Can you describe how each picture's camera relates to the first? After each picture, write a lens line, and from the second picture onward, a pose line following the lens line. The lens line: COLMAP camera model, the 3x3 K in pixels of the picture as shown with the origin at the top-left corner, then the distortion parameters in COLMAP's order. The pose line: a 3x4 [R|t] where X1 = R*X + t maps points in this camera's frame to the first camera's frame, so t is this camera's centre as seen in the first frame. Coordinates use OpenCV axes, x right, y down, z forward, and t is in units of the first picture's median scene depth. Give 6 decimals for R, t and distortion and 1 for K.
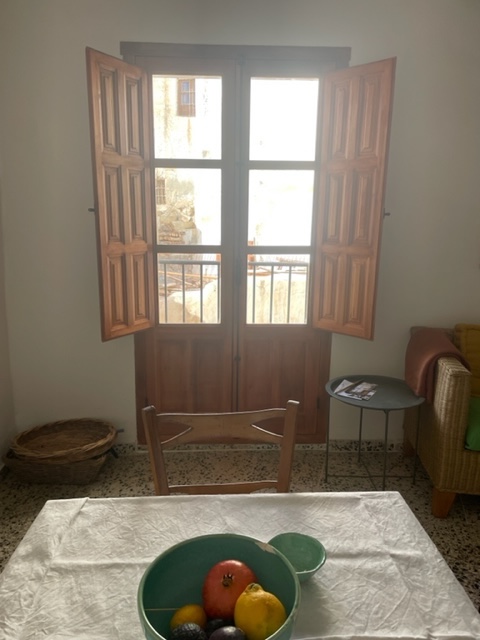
lens RADIAL K [[490.0, 0, 243.5], [0, 490.0, 320.4], [0, 0, 1]] dist [0.028704, -0.030159]
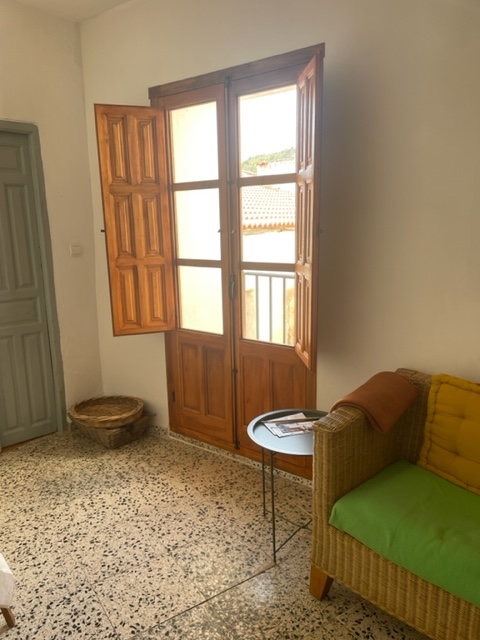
lens RADIAL K [[490.0, 0, 242.8], [0, 490.0, 321.2], [0, 0, 1]] dist [0.028704, -0.030159]
pose [[0.766885, 0.104854, -0.633162, 0.695988], [-0.108940, 0.993514, 0.032581, -0.065874], [0.632471, 0.043991, 0.773334, 0.233544]]
